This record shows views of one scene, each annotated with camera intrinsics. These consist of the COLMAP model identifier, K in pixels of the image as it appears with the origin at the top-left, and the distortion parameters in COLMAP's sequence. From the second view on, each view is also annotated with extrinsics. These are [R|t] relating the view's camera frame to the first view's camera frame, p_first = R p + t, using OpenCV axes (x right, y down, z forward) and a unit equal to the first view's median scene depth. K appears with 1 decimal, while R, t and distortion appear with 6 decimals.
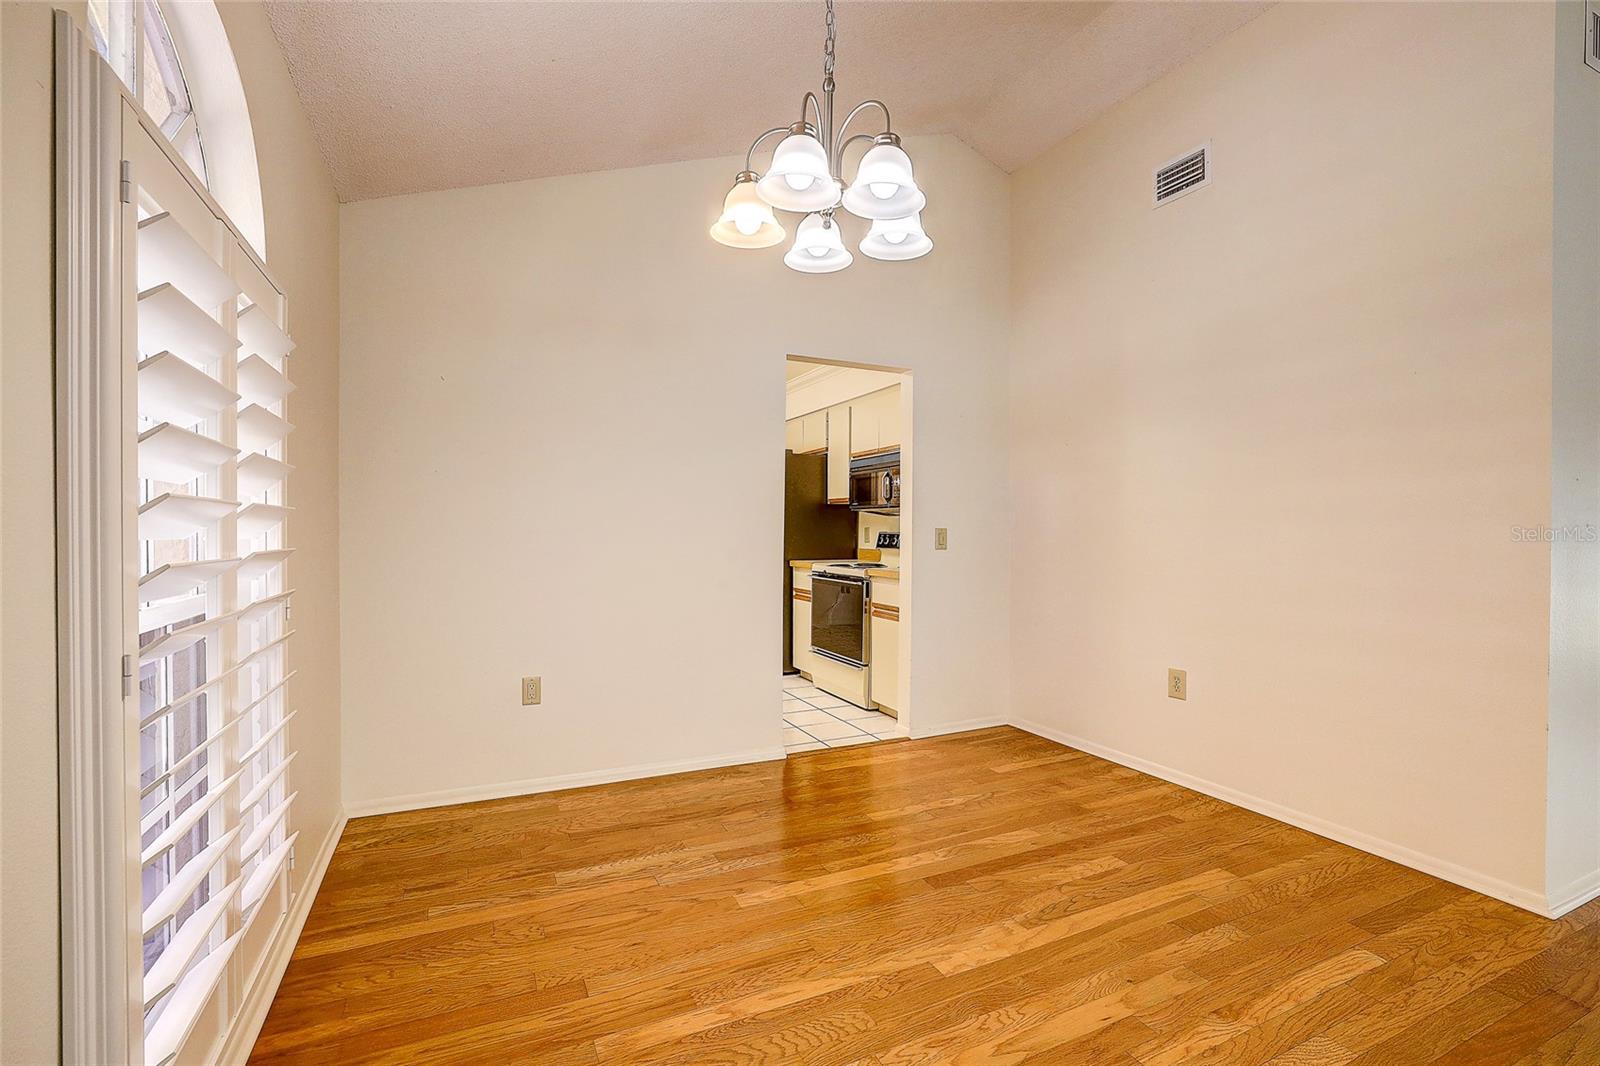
lens RADIAL K [[709.3, 0, 795.6], [0, 709.3, 532.0], [0, 0, 1]] dist [-0.047437, 0.019649]
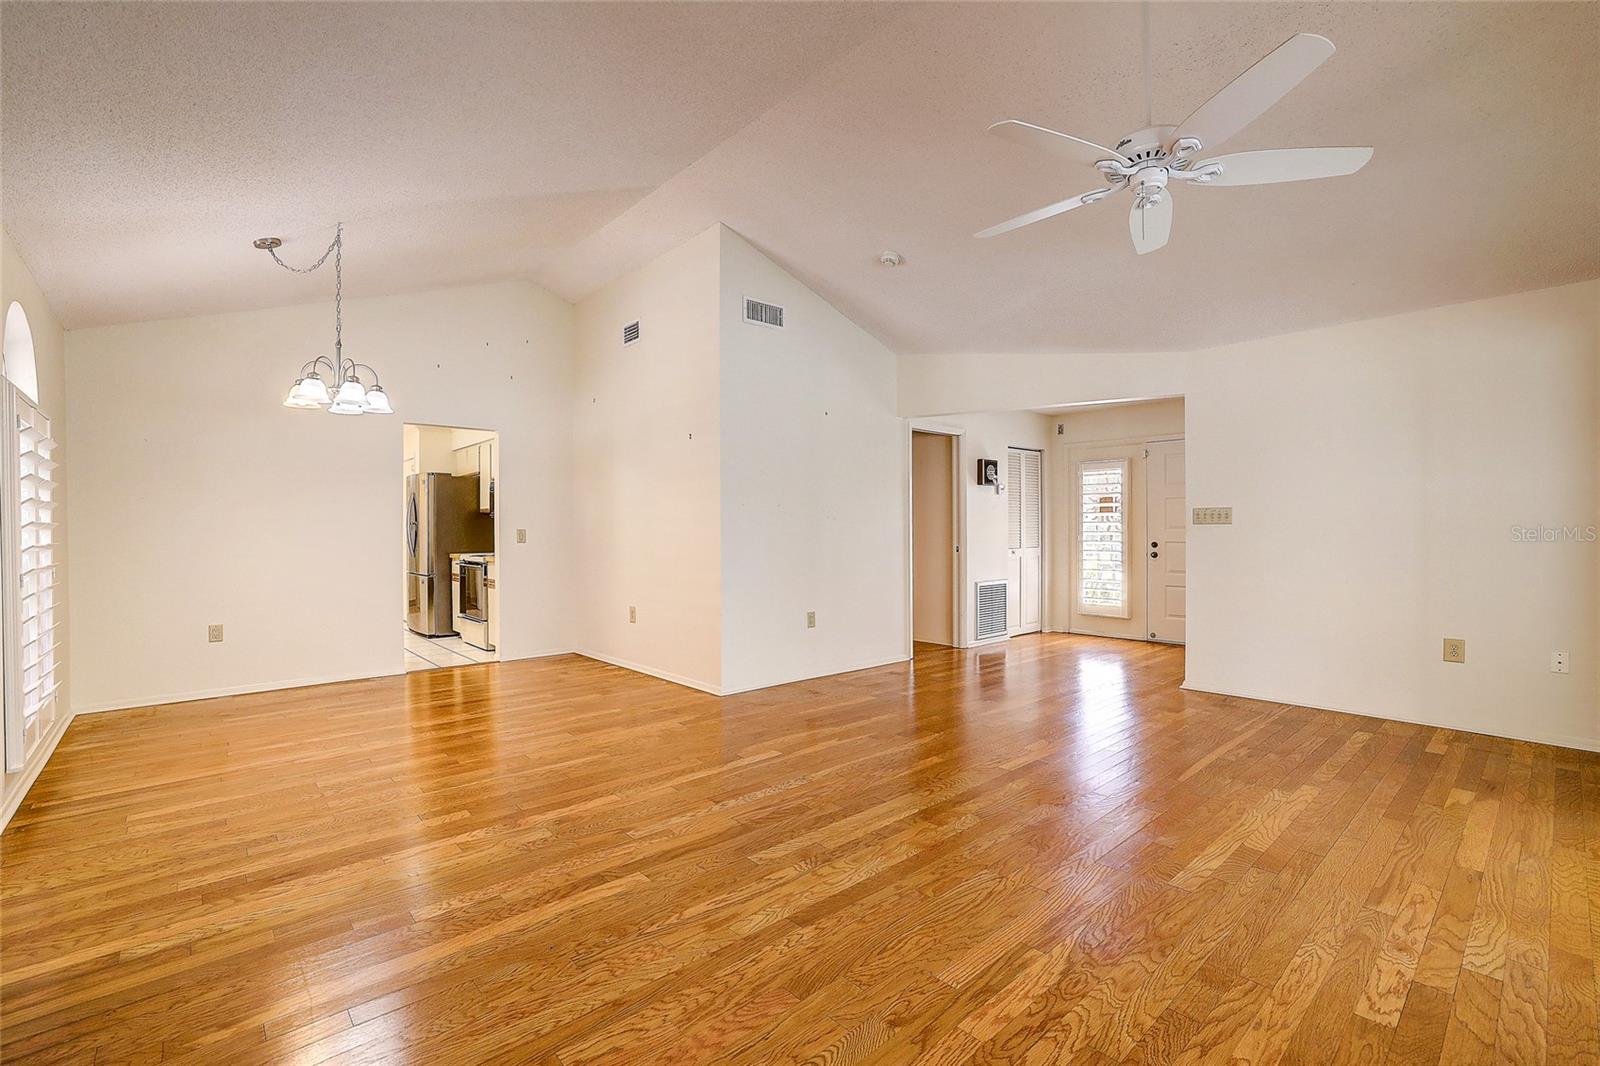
lens RADIAL K [[707.8, 0, 800.0], [0, 707.8, 533.0], [0, 0, 1]] dist [-0.045107, 0.018768]
pose [[0.958708, -0.012766, 0.284105, 0.520893], [0.012637, 0.999918, 0.002286, 0.010415], [-0.284111, 0.001398, 0.958790, -1.018359]]
